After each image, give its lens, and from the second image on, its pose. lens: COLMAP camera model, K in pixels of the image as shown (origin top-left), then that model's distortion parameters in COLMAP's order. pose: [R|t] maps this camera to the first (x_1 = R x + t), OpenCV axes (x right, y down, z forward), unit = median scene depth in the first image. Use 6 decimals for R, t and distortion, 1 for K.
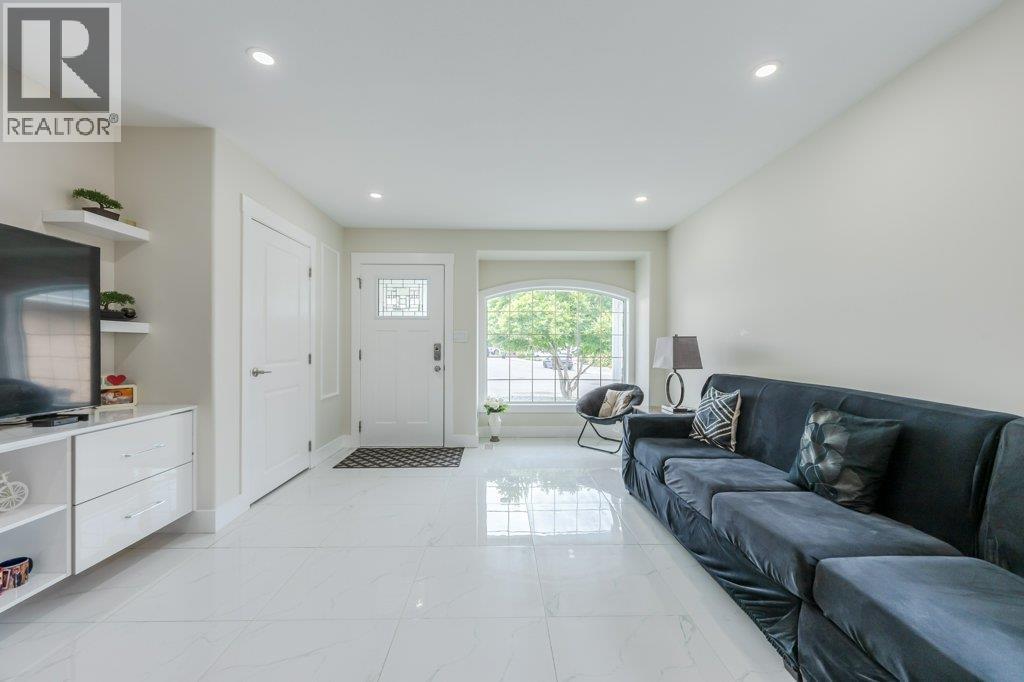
lens RADIAL K [[408.6, 0, 509.9], [0, 408.6, 344.8], [0, 0, 1]] dist [0.003575, 0.000280]
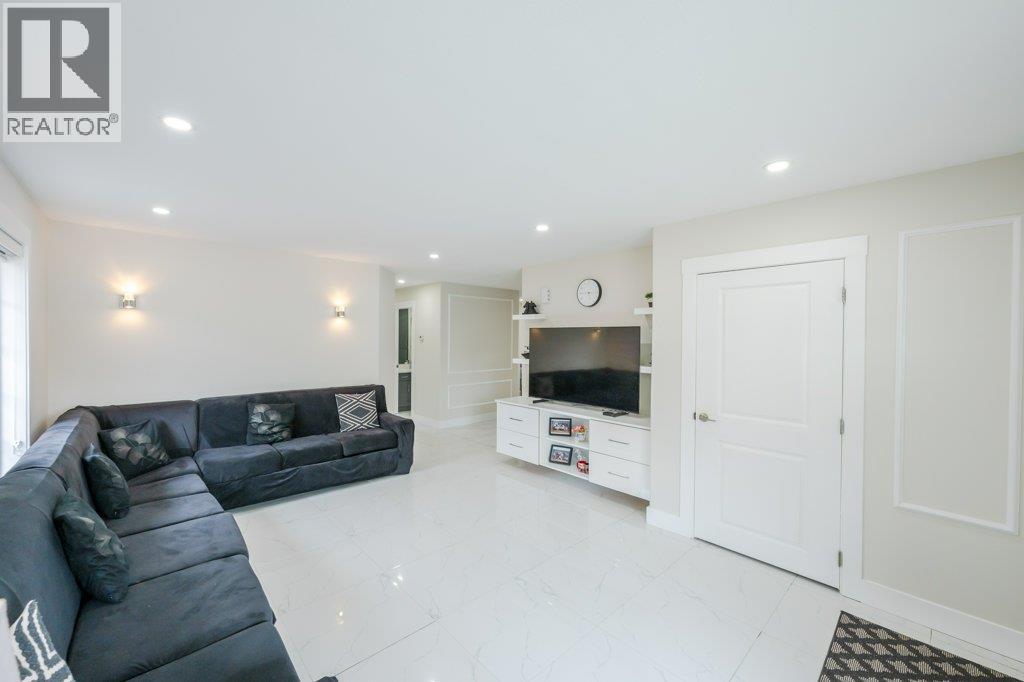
lens RADIAL K [[408.6, 0, 510.4], [0, 408.6, 337.9], [0, 0, 1]] dist [0.003575, 0.000280]
pose [[-0.759638, -0.017845, -0.650102, 0.367972], [-0.016431, 0.999831, -0.008246, -0.099351], [0.650139, 0.004418, -0.759803, 1.214674]]
